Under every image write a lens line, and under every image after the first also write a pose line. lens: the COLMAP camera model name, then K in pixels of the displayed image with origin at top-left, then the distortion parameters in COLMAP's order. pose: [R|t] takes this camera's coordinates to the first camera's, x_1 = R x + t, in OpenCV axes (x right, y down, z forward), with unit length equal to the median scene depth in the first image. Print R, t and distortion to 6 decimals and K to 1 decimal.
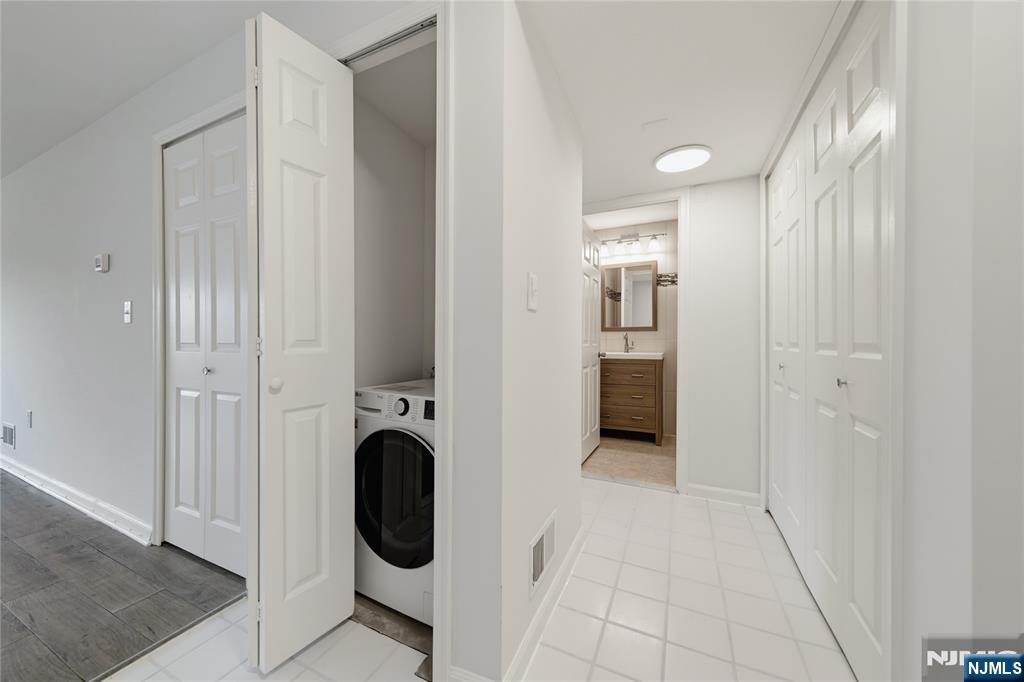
lens RADIAL K [[359.7, 0, 506.5], [0, 359.7, 339.1], [0, 0, 1]] dist [0.001232, 0.000149]
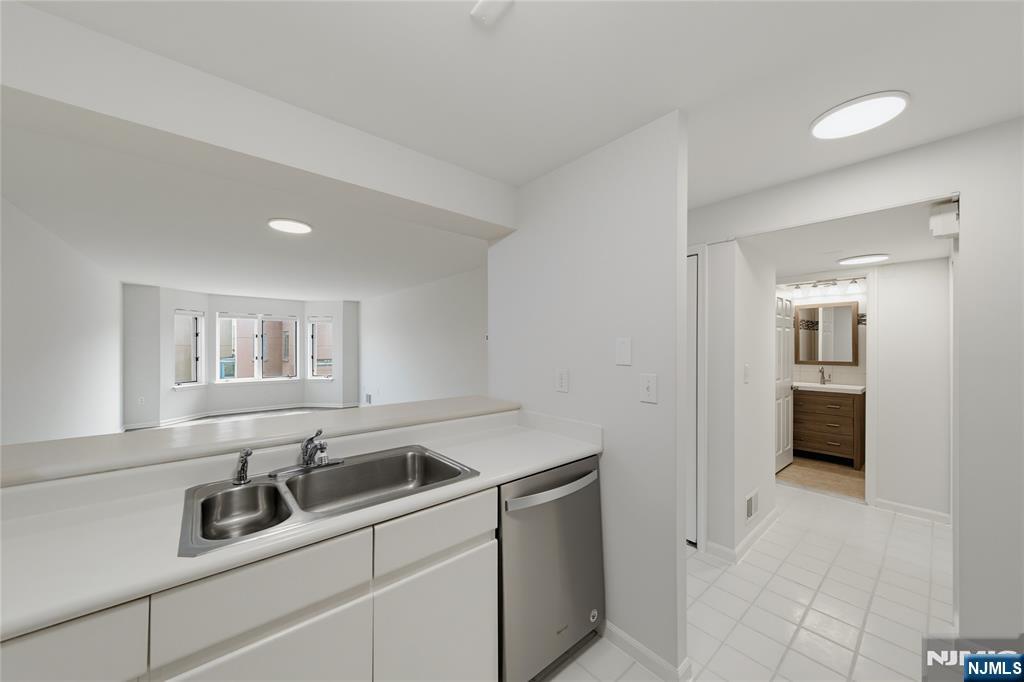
lens RADIAL K [[362.3, 0, 509.8], [0, 362.3, 344.0], [0, 0, 1]] dist [0.002243, 0.000157]
pose [[0.913684, -0.001325, -0.406423, -0.107528], [0.001680, 0.999998, 0.000516, -0.099991], [0.406421, -0.001154, 0.913685, -0.474737]]
